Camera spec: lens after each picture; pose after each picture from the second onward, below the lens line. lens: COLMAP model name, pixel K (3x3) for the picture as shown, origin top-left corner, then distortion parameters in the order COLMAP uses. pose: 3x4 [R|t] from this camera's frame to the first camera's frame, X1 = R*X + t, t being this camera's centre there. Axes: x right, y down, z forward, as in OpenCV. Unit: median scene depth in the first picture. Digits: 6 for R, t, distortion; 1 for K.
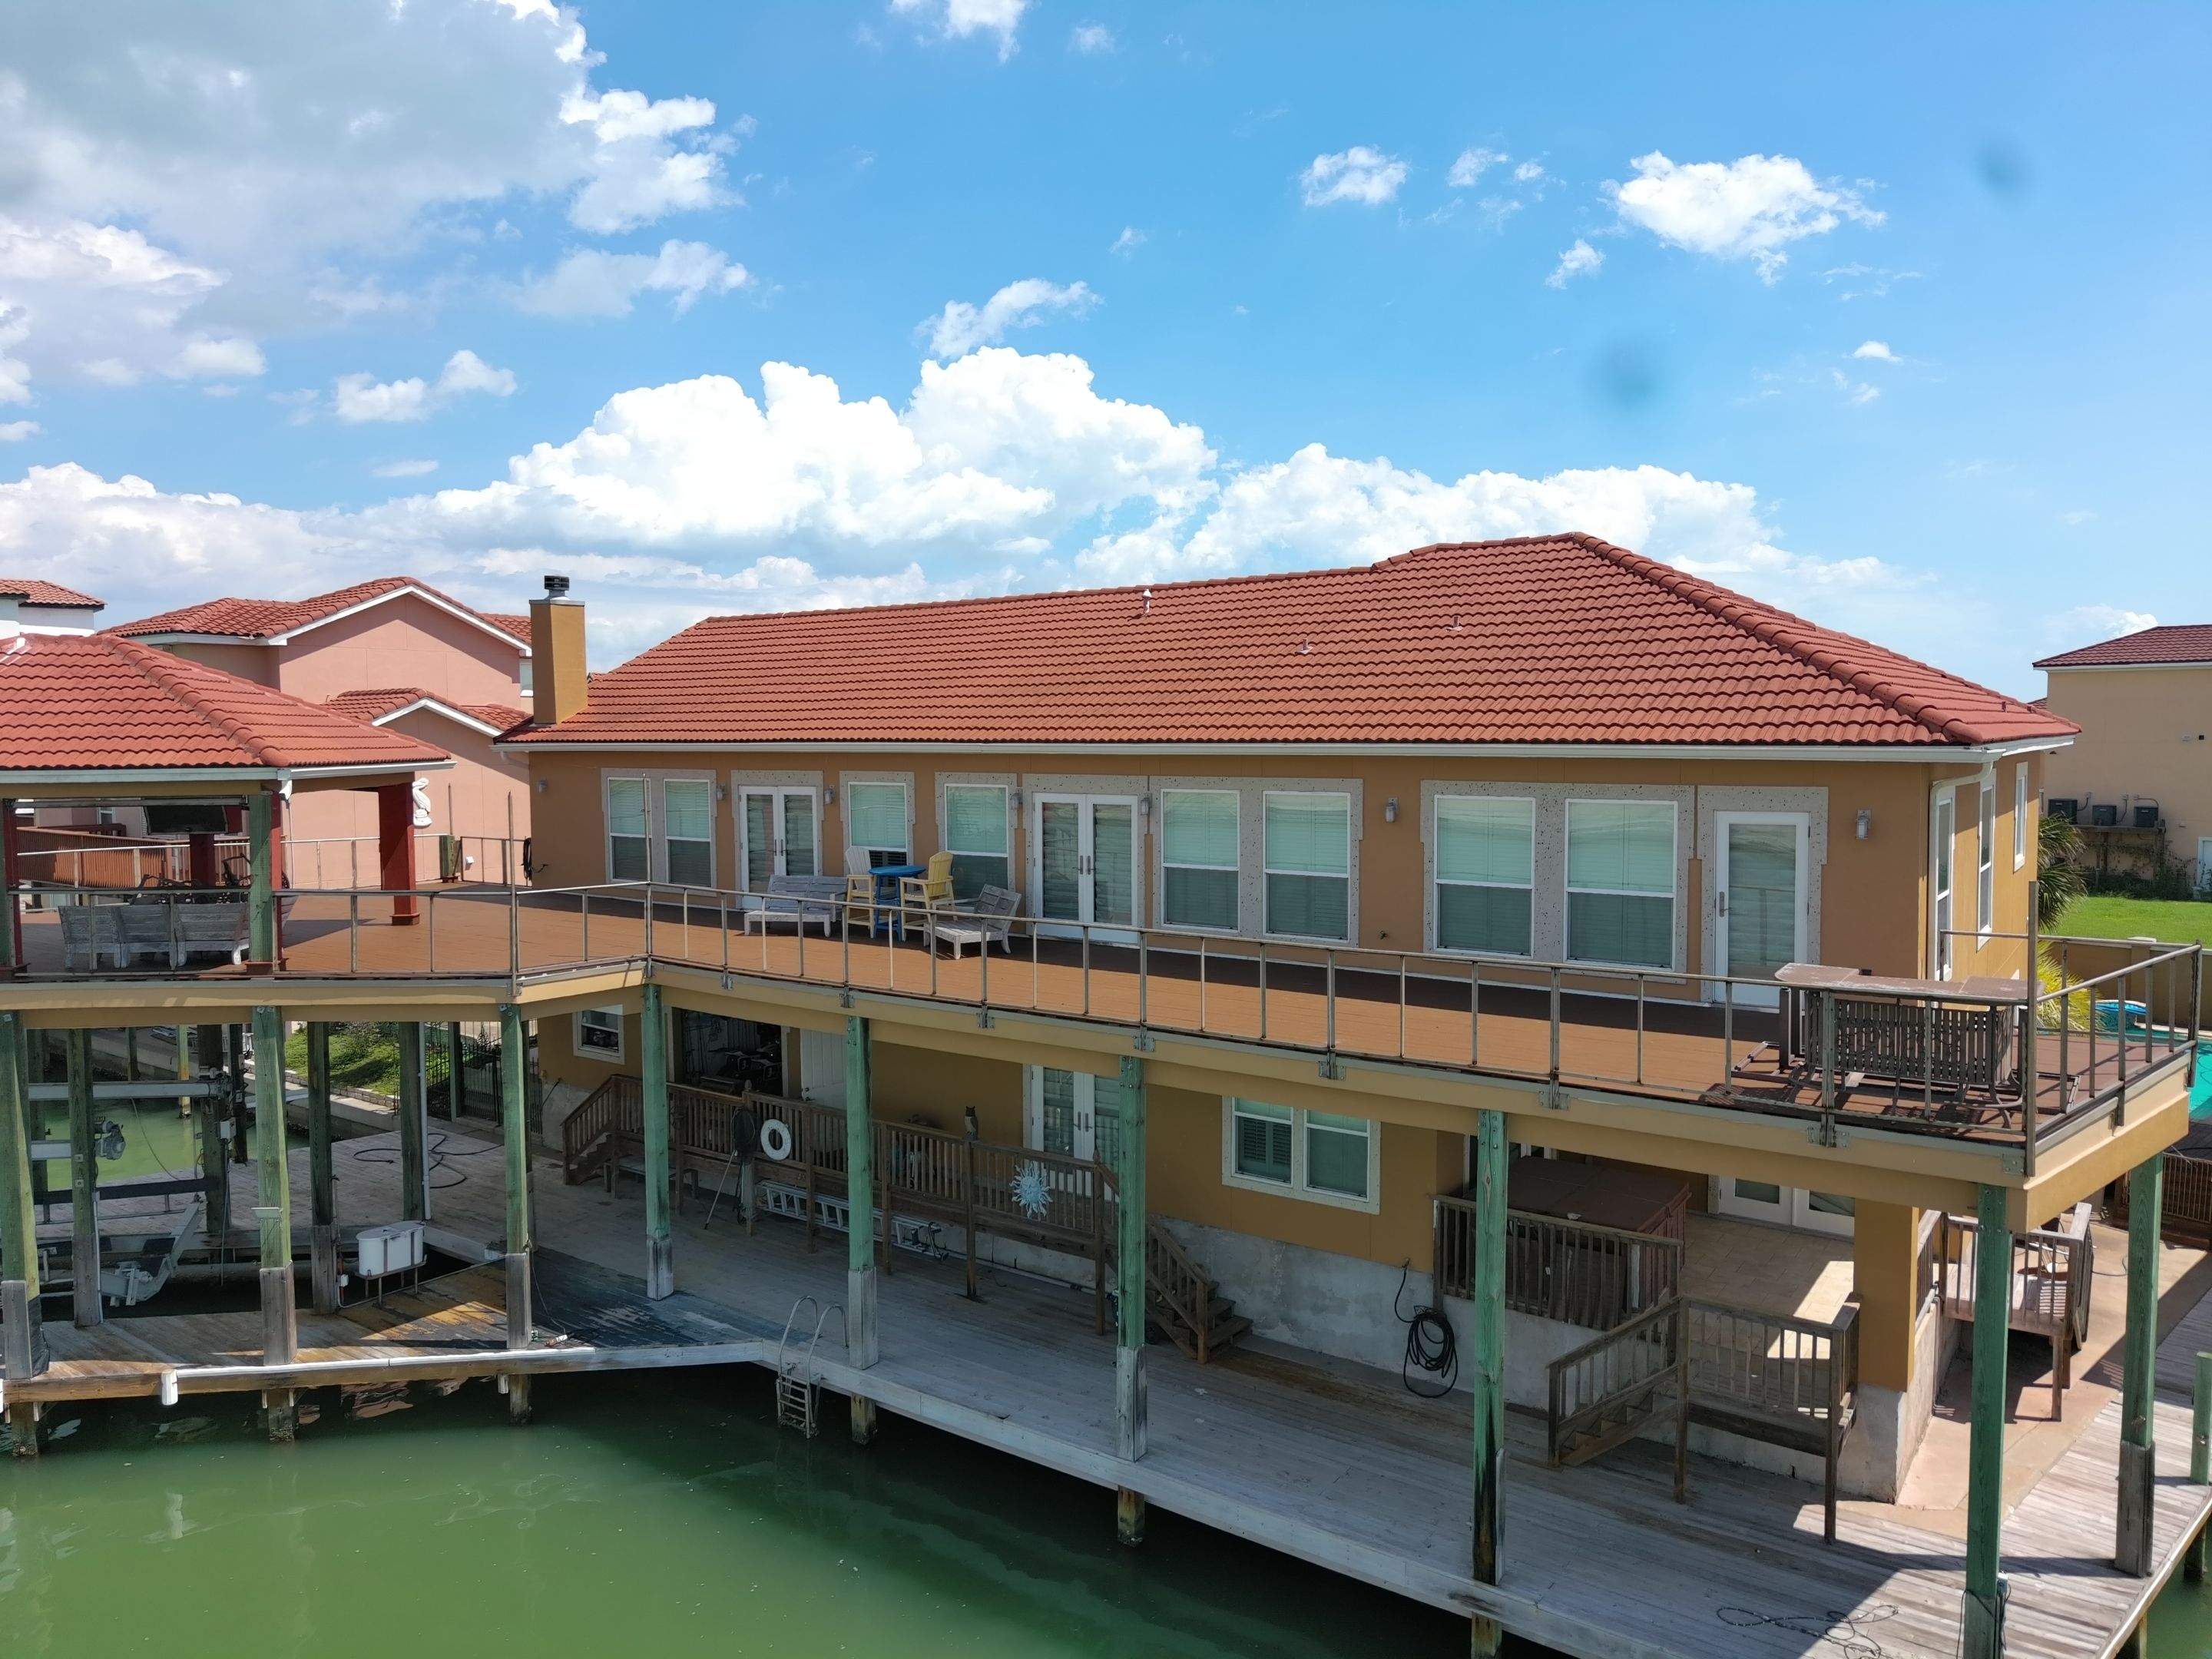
lens RADIAL K [[1526.7, 0, 1120.9], [0, 1526.7, 816.0], [0, 0, 1]] dist [0.026656, -0.025155]
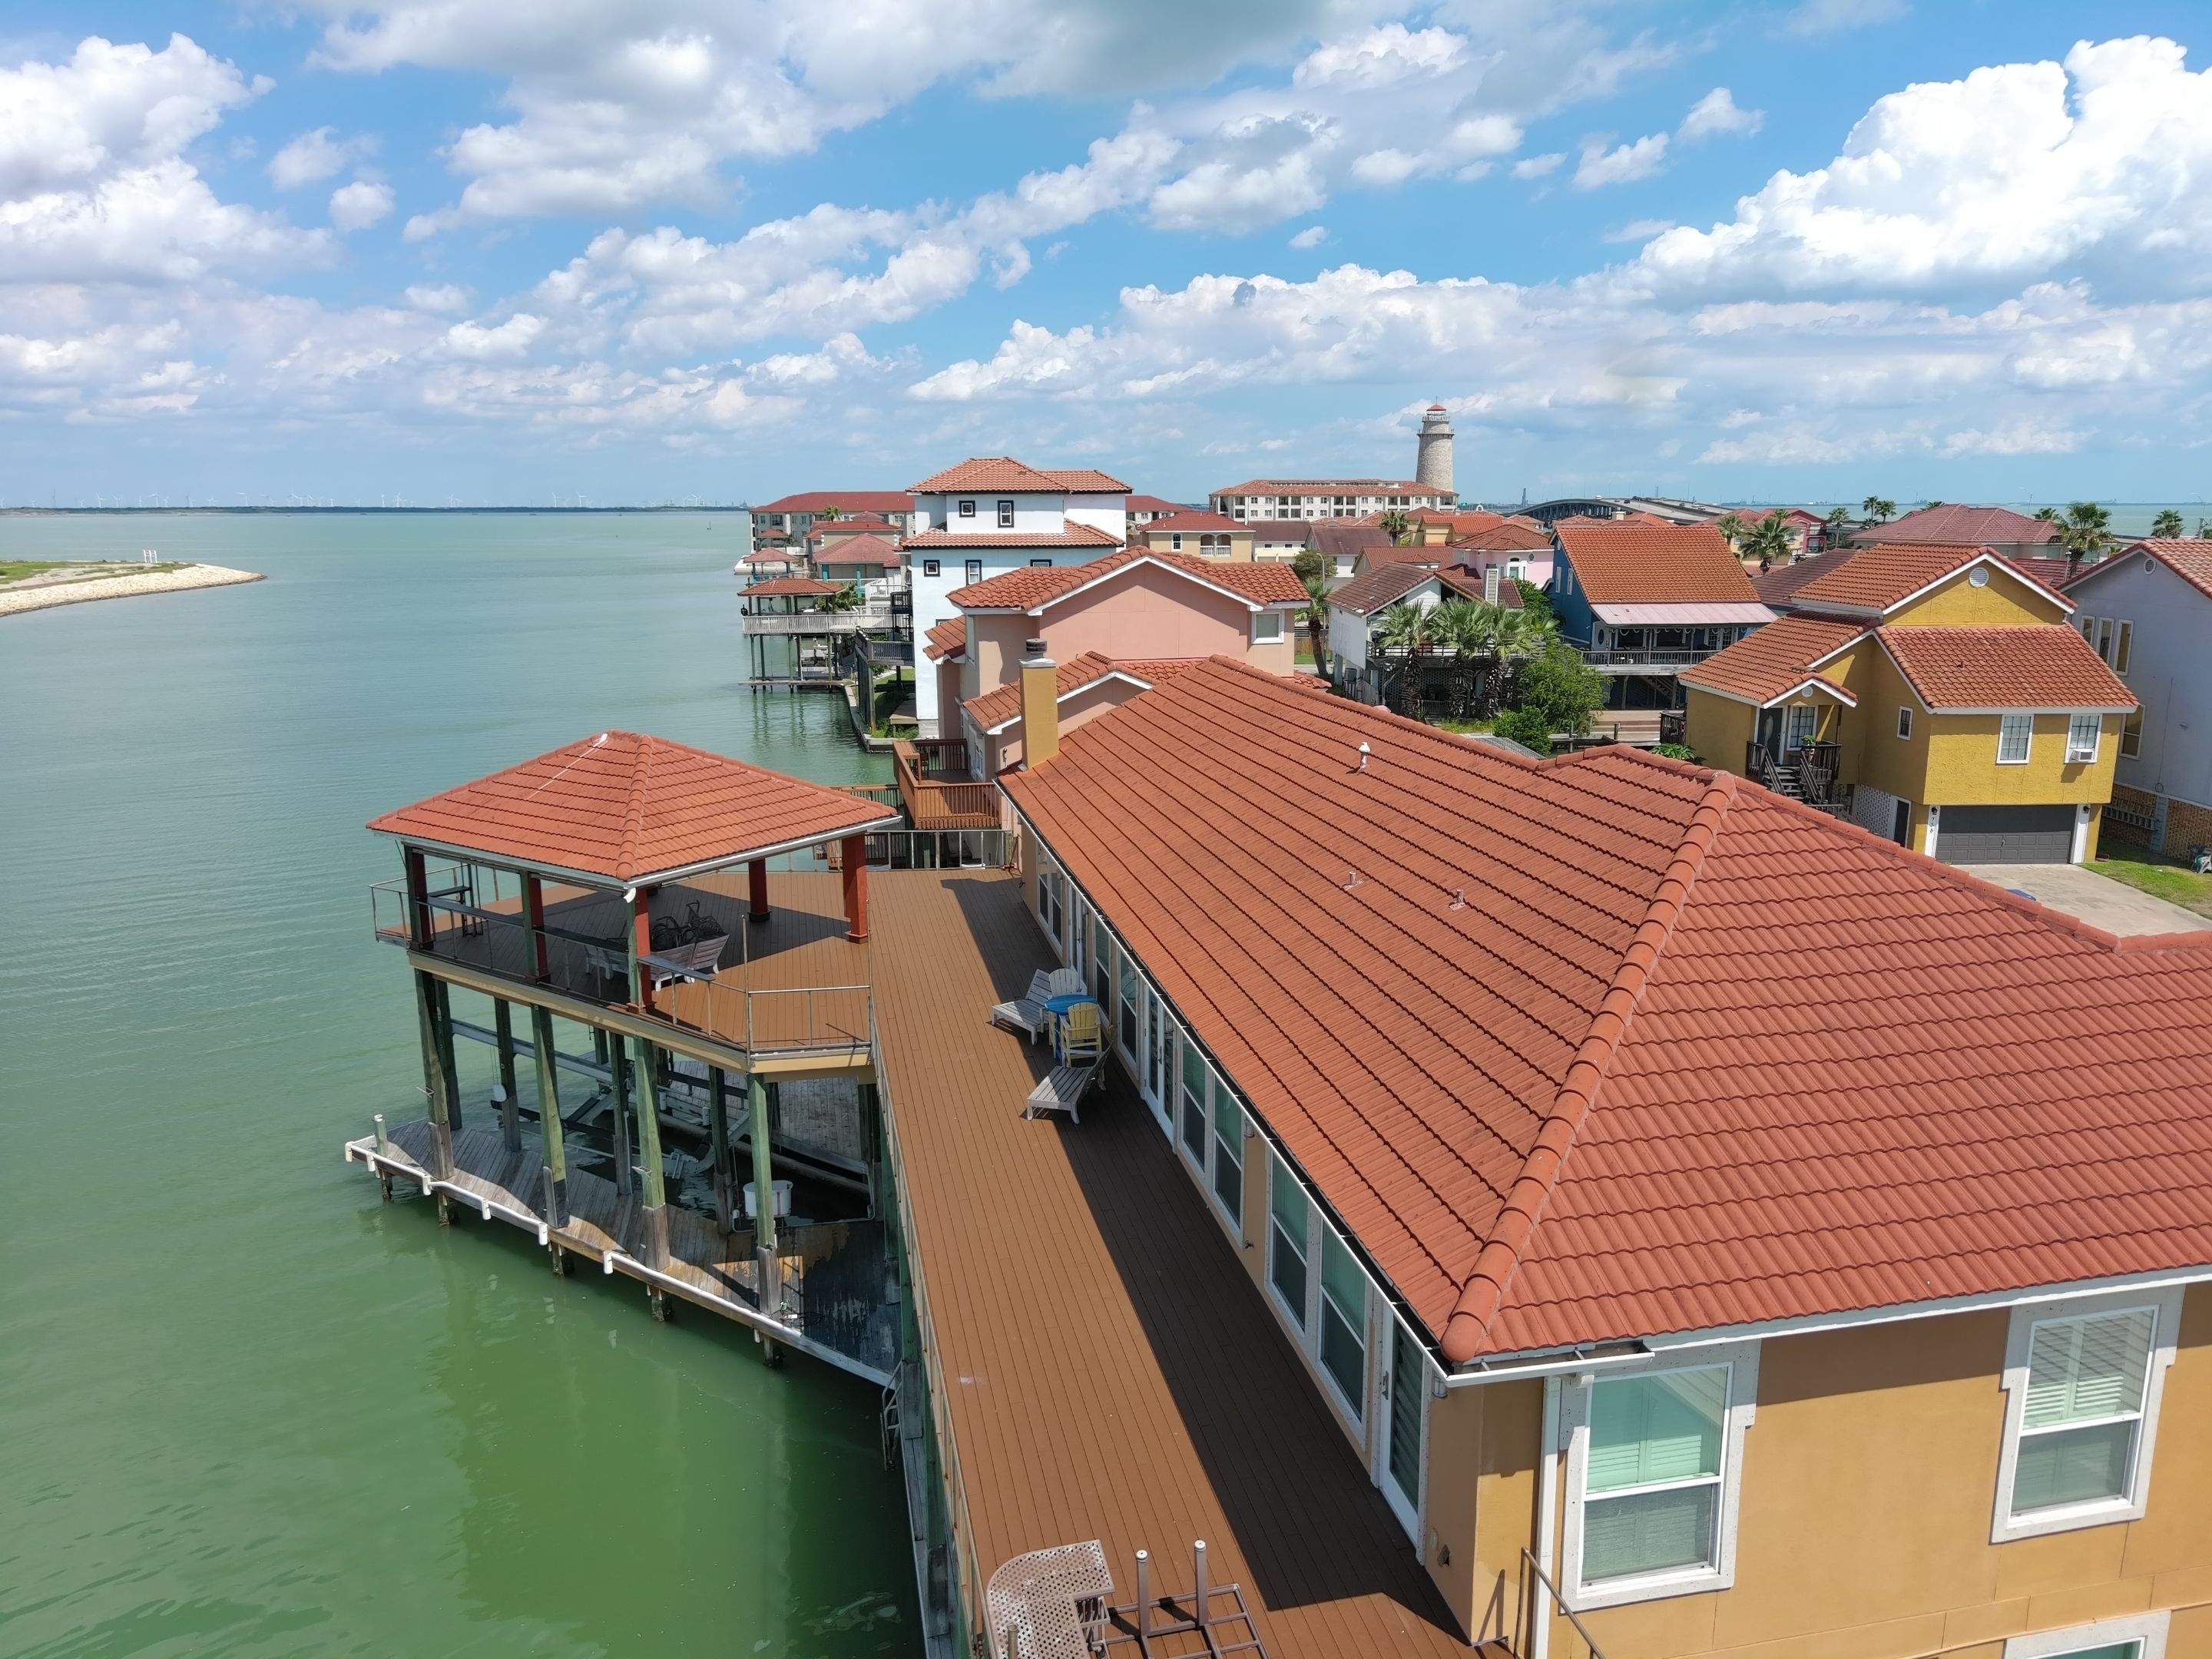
lens RADIAL K [[1526.7, 0, 1120.9], [0, 1526.7, 816.0], [0, 0, 1]] dist [0.026656, -0.025155]
pose [[0.739438, 0.139159, -0.658685, 0.553647], [-0.038068, 0.985481, 0.165466, -0.266050], [0.672147, -0.097277, 0.733999, 0.222444]]
